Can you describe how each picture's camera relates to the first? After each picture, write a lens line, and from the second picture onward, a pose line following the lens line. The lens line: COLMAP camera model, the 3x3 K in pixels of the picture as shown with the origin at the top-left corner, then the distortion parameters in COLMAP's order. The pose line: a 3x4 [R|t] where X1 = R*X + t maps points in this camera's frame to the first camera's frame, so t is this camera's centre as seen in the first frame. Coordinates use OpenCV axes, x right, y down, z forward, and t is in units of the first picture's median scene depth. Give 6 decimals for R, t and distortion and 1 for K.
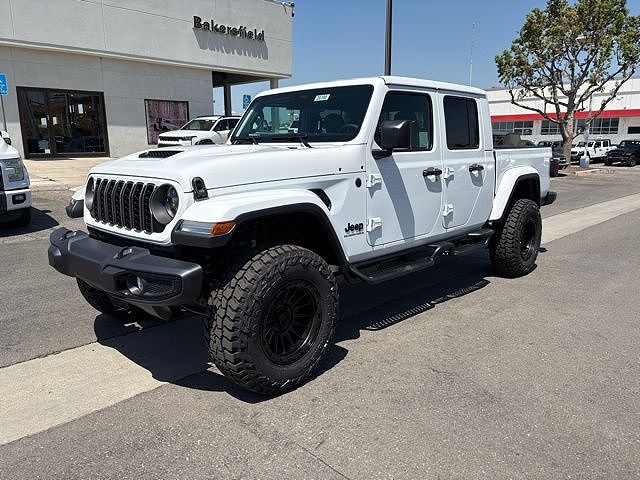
lens RADIAL K [[486.4, 0, 320.6], [0, 486.4, 239.2], [0, 0, 1]] dist [0.016985, -0.003960]
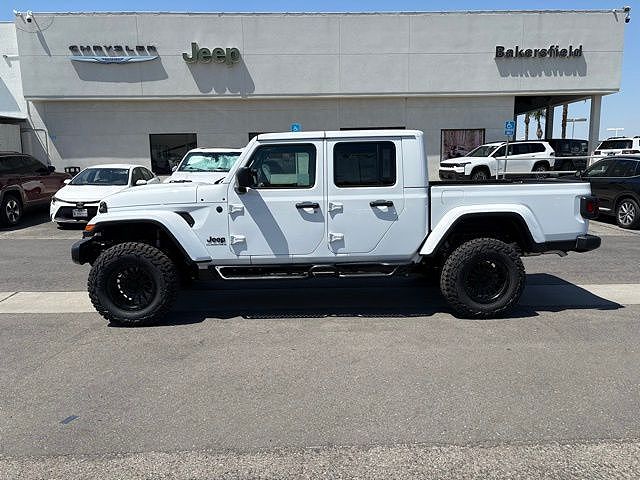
lens RADIAL K [[481.9, 0, 318.4], [0, 481.9, 240.0], [0, 0, 1]] dist [0.020153, -0.002608]
pose [[0.727553, 0.094598, -0.679499, 0.200669], [-0.121971, 0.992505, 0.007578, -0.011459], [0.675122, 0.077366, 0.733638, 0.022468]]
